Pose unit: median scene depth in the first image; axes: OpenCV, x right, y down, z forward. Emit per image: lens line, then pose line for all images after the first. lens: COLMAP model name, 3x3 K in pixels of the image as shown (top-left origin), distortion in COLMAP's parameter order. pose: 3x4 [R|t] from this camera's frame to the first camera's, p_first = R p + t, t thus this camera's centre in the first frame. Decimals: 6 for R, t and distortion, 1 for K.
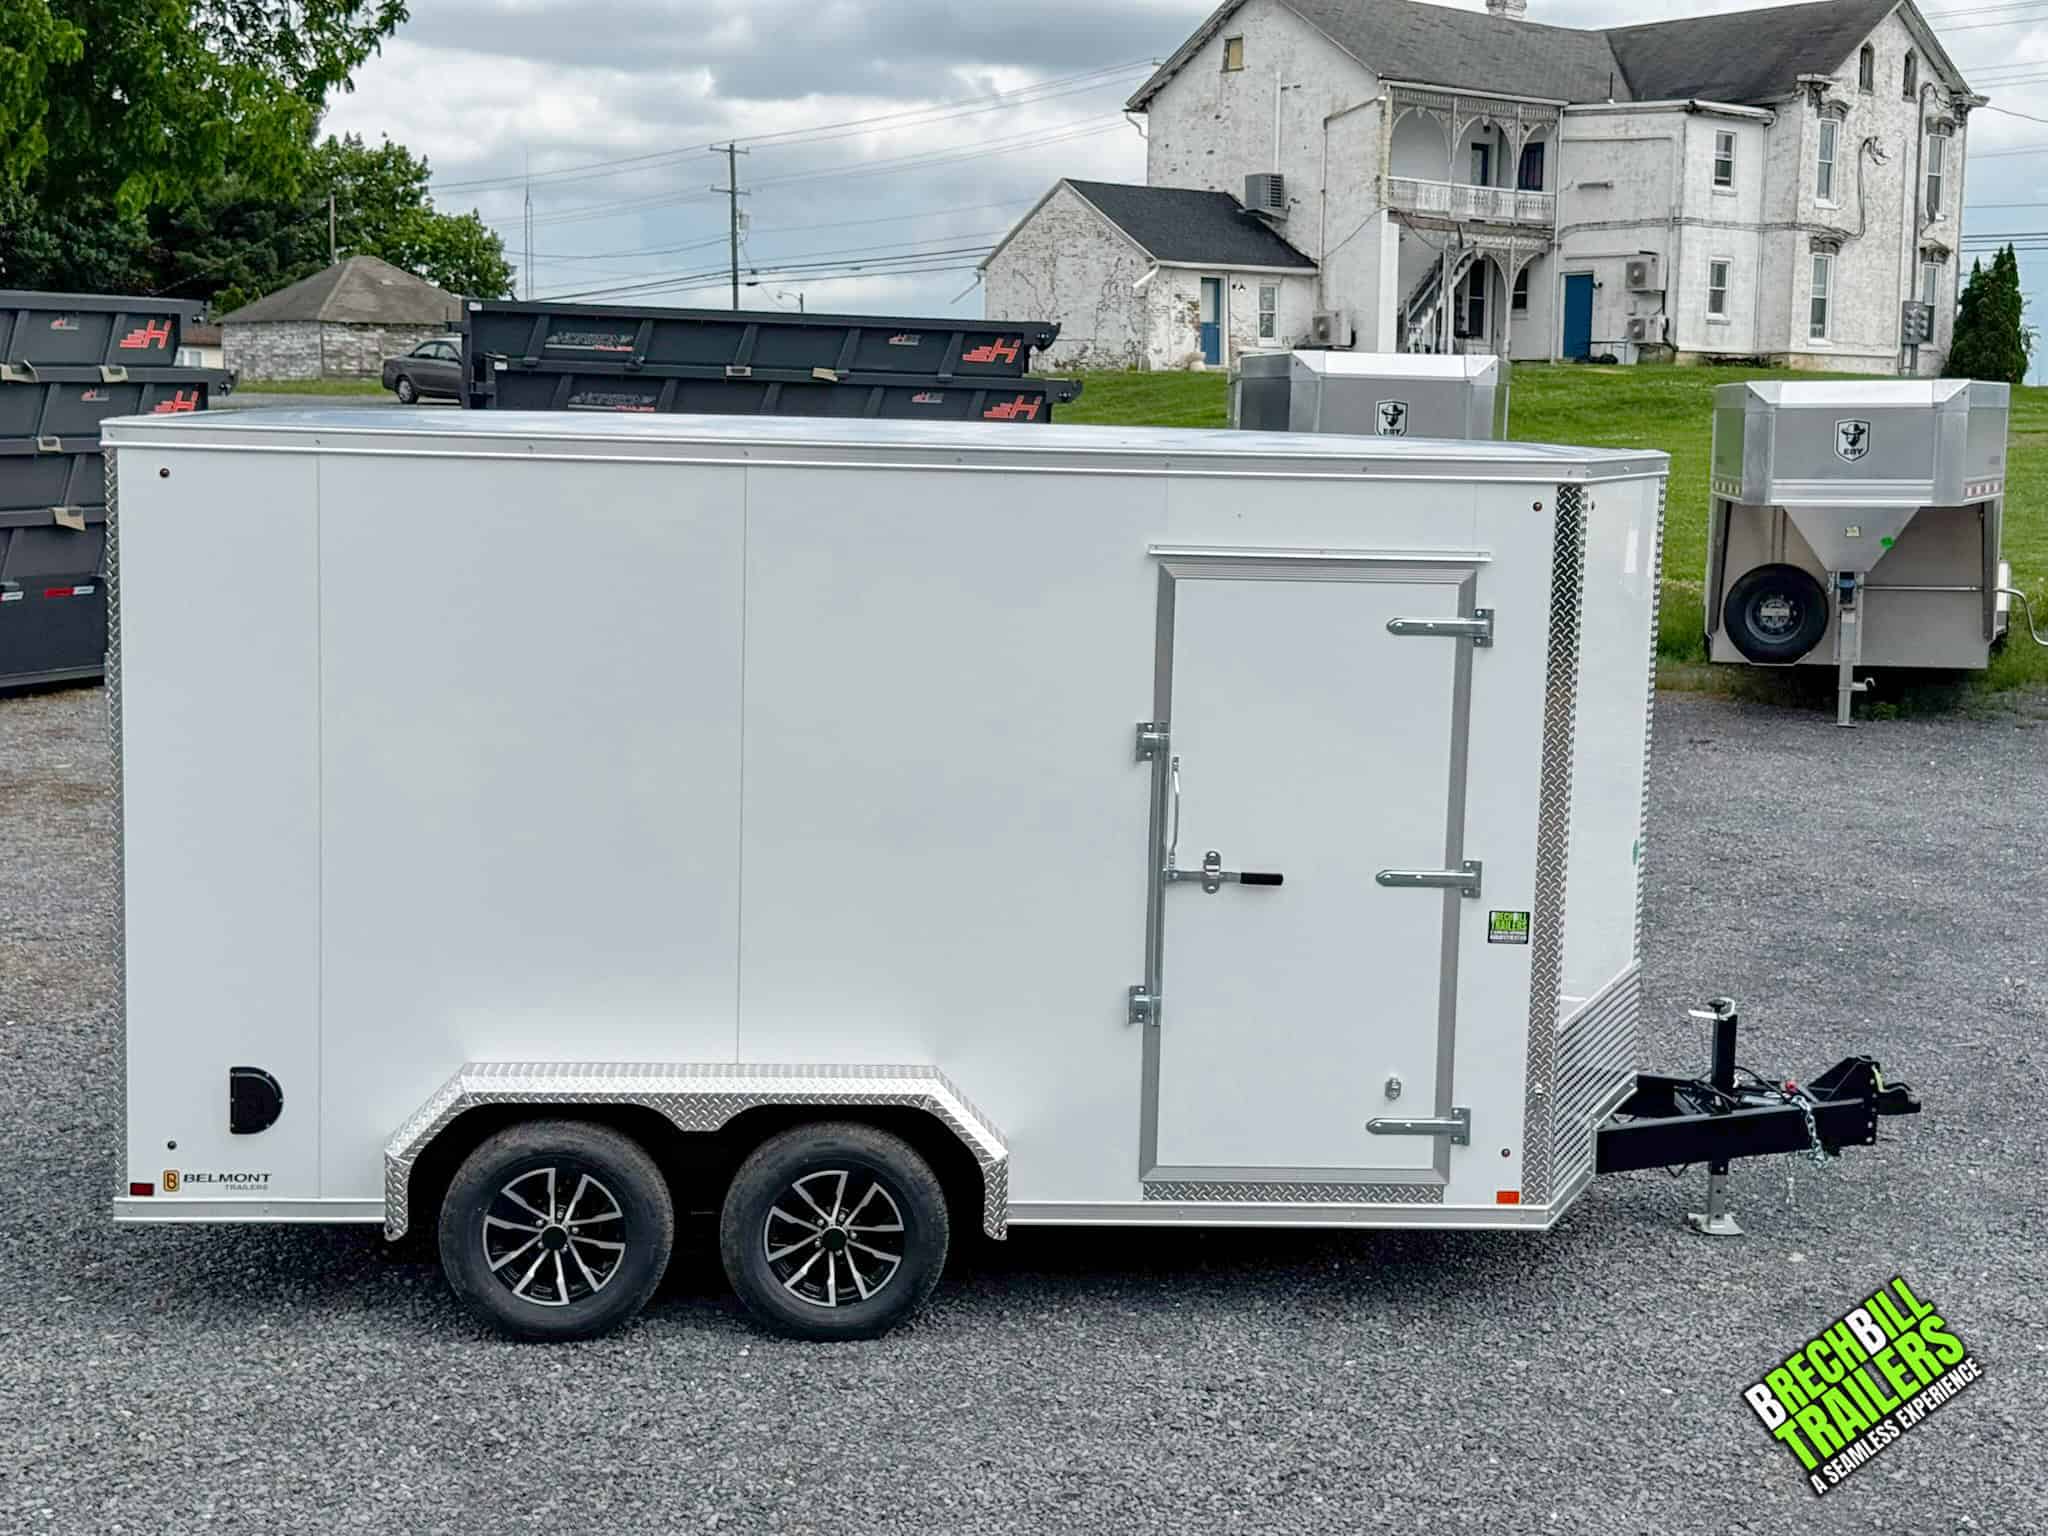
lens RADIAL K [[2914.0, 0, 1024.0], [0, 2914.0, 768.0], [0, 0, 1]] dist [0.205636, -0.442298]
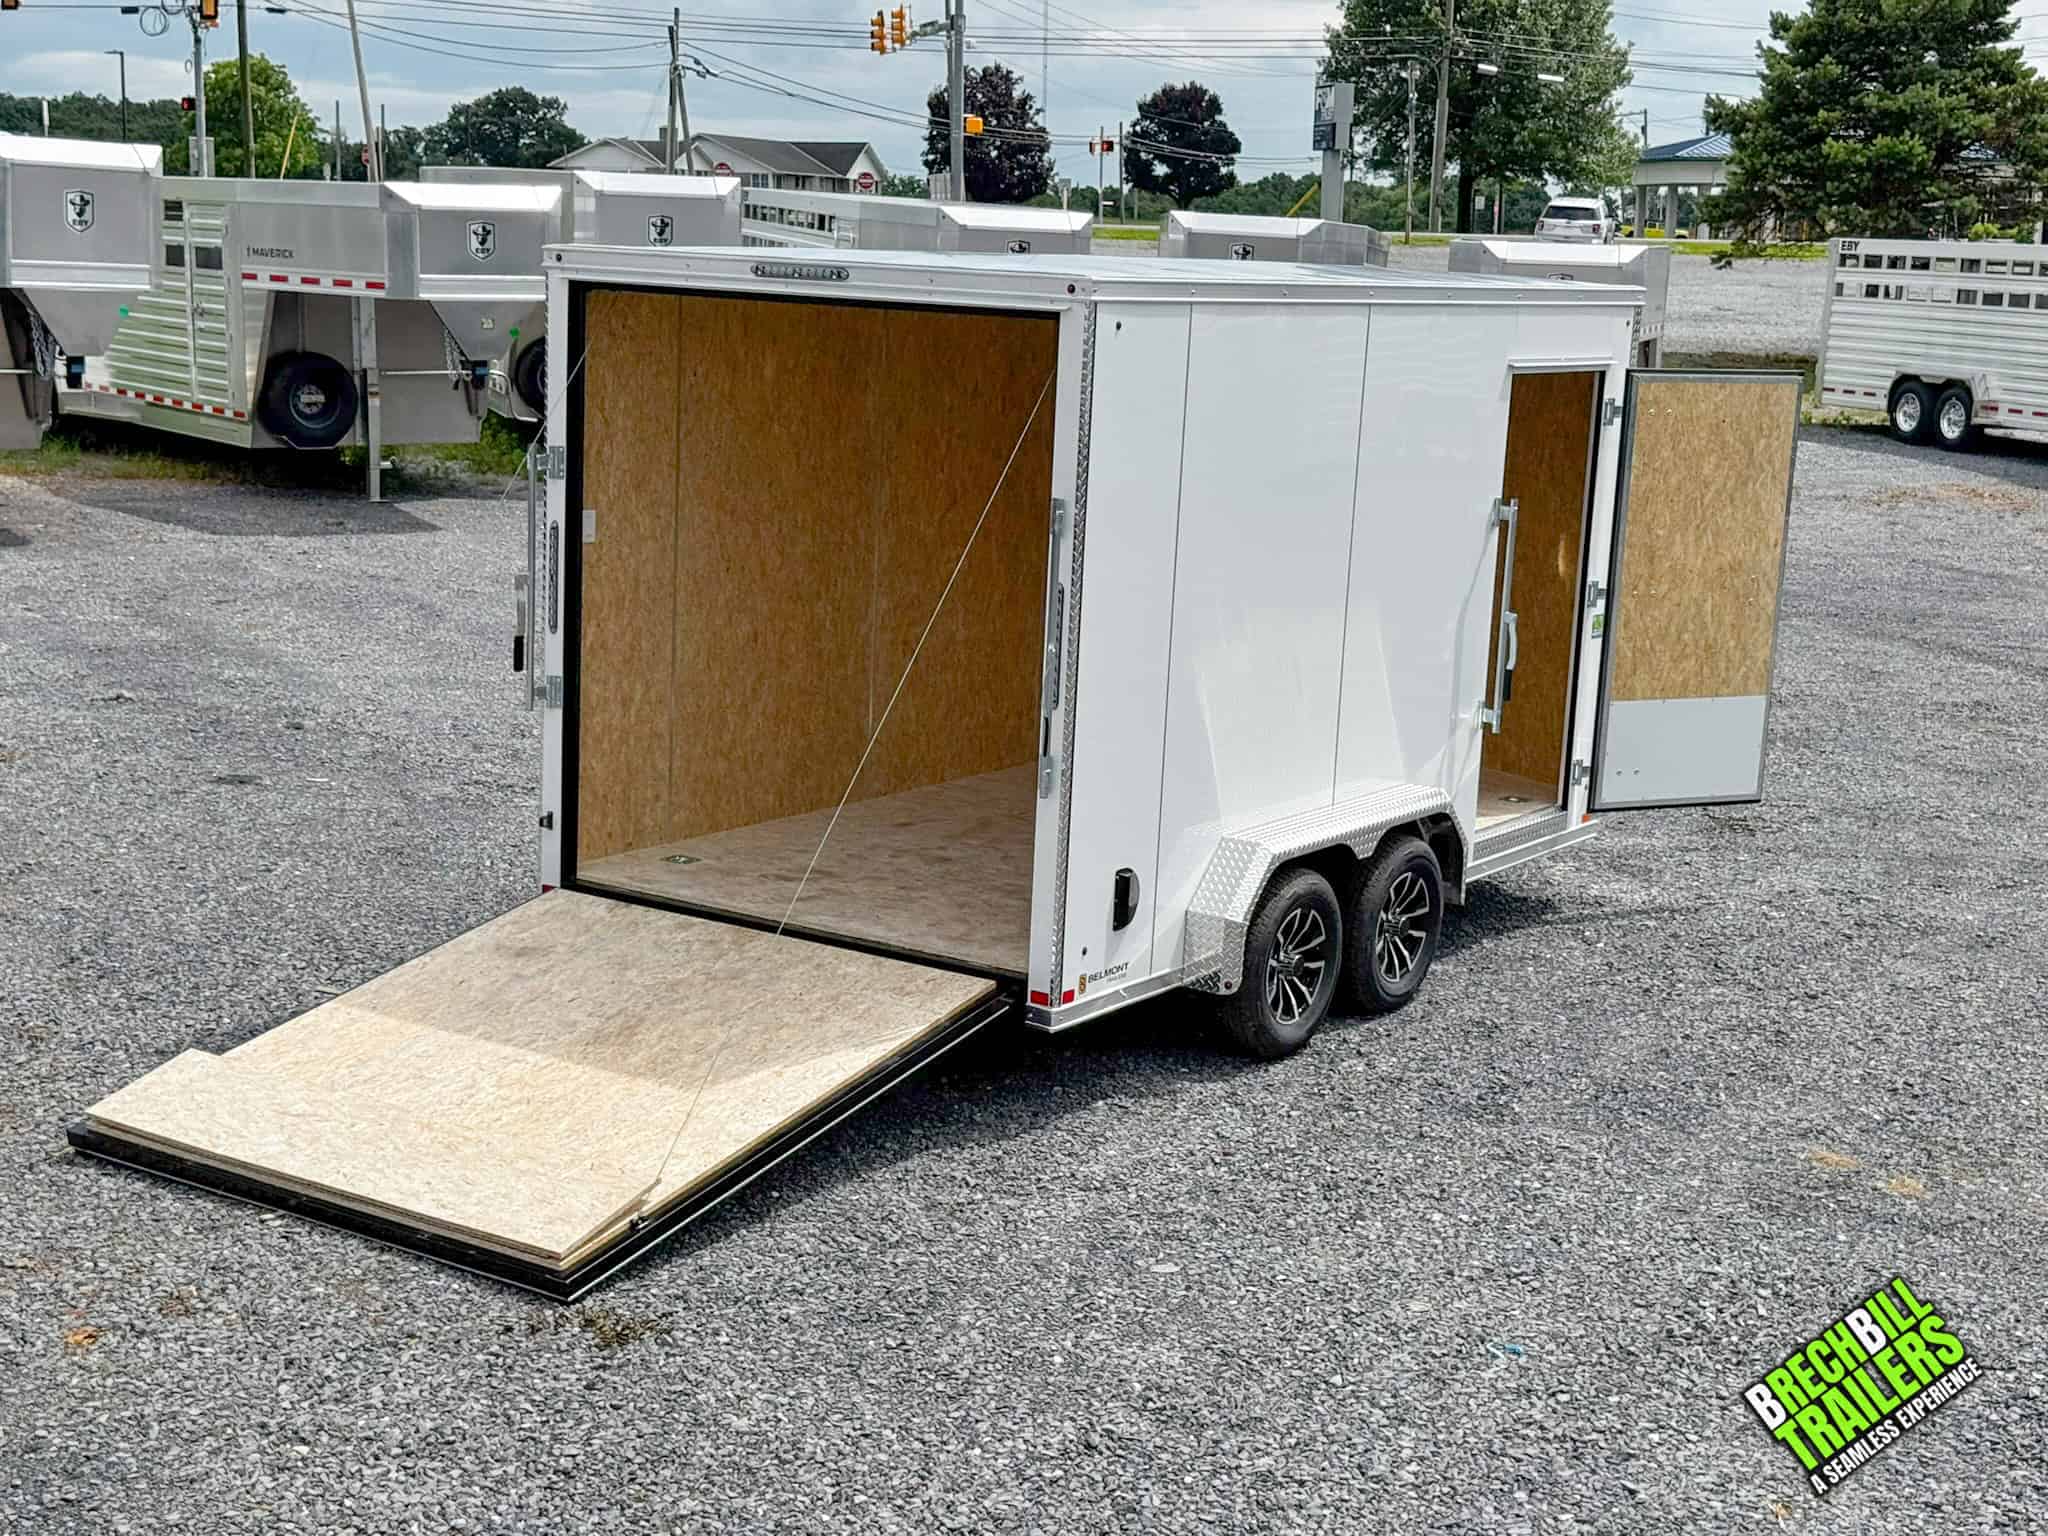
lens RADIAL K [[2914.0, 0, 1024.0], [0, 2914.0, 768.0], [0, 0, 1]] dist [0.205636, -0.442298]
pose [[0.592261, -0.142486, 0.793047, -0.504903], [0.079847, 0.989774, 0.118200, -0.029018], [-0.801780, -0.006683, 0.597582, 0.172555]]
